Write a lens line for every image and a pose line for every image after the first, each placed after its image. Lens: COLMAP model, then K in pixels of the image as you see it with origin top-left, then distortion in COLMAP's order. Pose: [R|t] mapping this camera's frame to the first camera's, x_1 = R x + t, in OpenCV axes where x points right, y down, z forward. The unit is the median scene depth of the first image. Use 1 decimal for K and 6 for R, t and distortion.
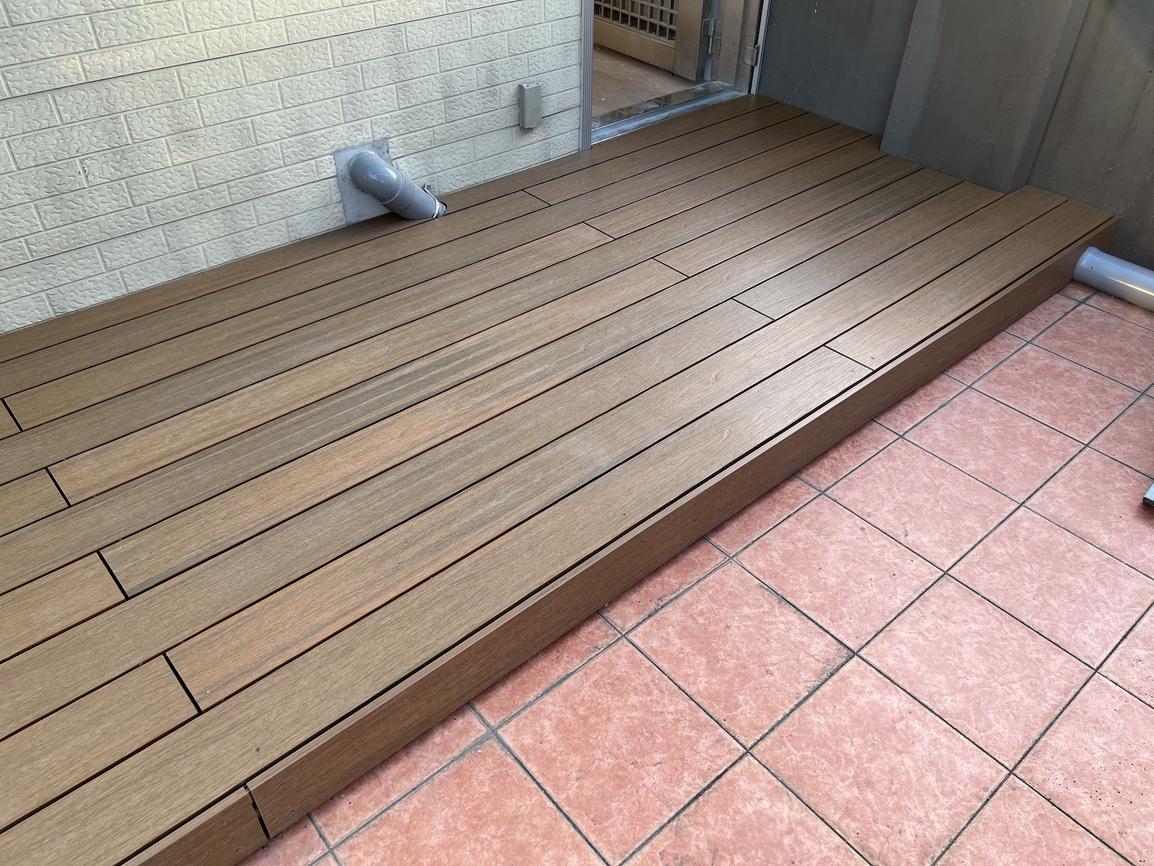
lens RADIAL K [[872.6, 0, 577.4], [0, 872.6, 429.9], [0, 0, 1]] dist [0.036965, -0.024428]
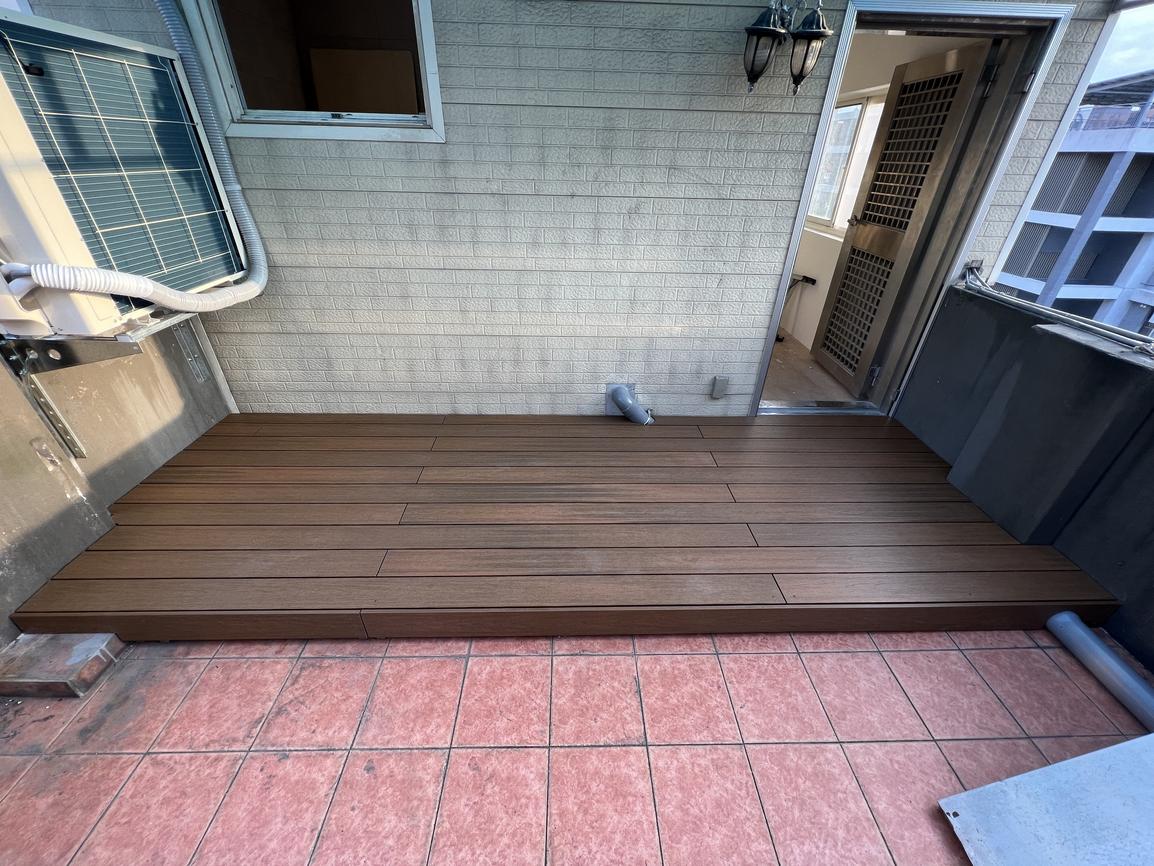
lens RADIAL K [[460.6, 0, 576.6], [0, 460.6, 433.0], [0, 0, 1]] dist [0.001560, -0.000348]
pose [[0.770470, 0.329299, -0.545838, 0.410798], [-0.409506, 0.911881, -0.027902, -0.174319], [0.488551, 0.245021, 0.837426, 0.039588]]
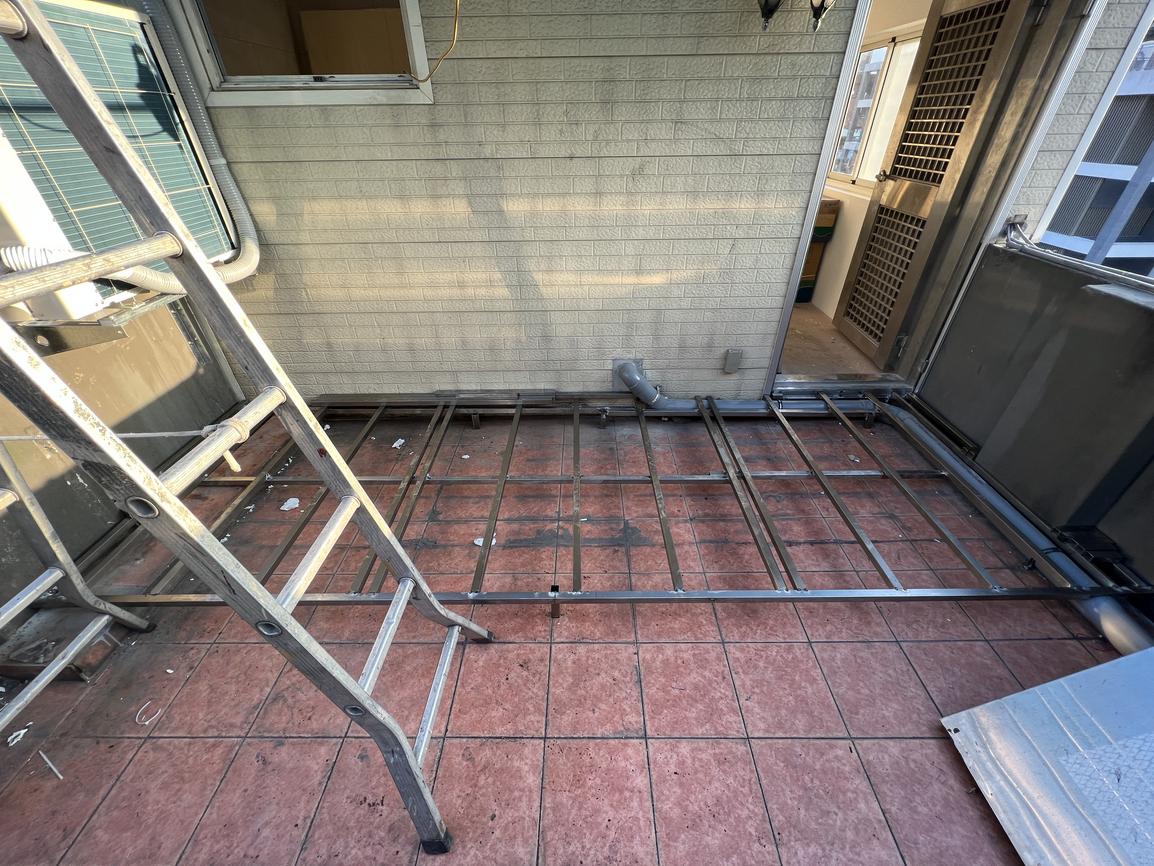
lens RADIAL K [[460.6, 0, 576.1], [0, 460.6, 432.9], [0, 0, 1]] dist [0.001560, -0.000348]
pose [[0.751163, 0.348734, -0.560481, 0.412718], [-0.397831, 0.916704, 0.037201, -0.199649], [0.526769, 0.195033, 0.827331, 0.097297]]
